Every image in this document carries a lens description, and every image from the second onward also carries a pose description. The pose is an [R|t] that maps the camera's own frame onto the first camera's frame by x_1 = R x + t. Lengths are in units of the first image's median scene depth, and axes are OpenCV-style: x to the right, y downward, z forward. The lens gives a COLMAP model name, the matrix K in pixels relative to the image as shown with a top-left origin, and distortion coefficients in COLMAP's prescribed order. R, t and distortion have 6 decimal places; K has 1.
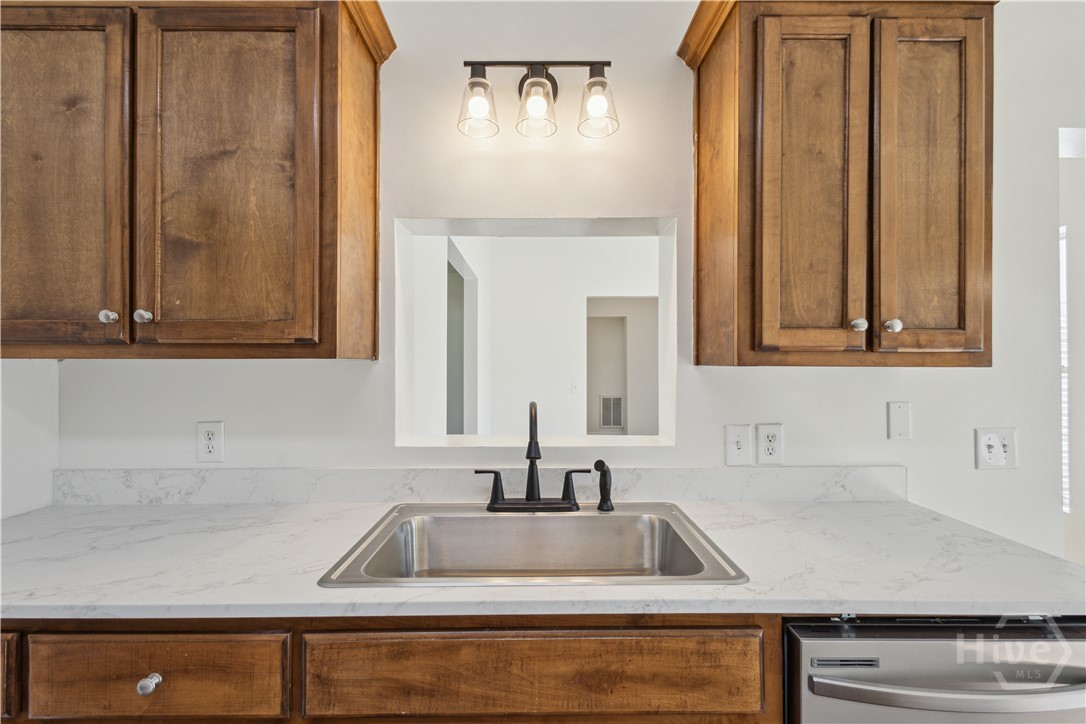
lens RADIAL K [[497.8, 0, 547.6], [0, 497.8, 361.3], [0, 0, 1]] dist [0.011306, -0.003098]
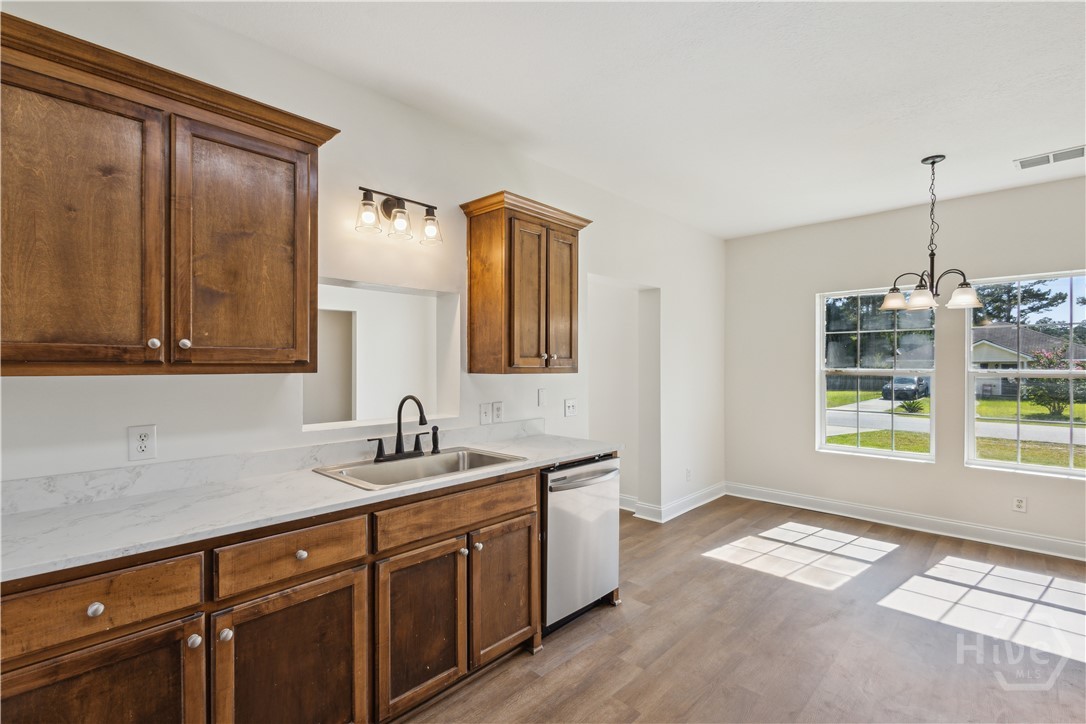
lens RADIAL K [[497.8, 0, 536.6], [0, 497.8, 362.7], [0, 0, 1]] dist [0.011306, -0.003098]
pose [[0.700598, 0.002992, 0.713550, -1.088851], [-0.002765, 0.999995, -0.001478, -0.038264], [-0.713551, -0.000938, 0.700603, -0.637578]]
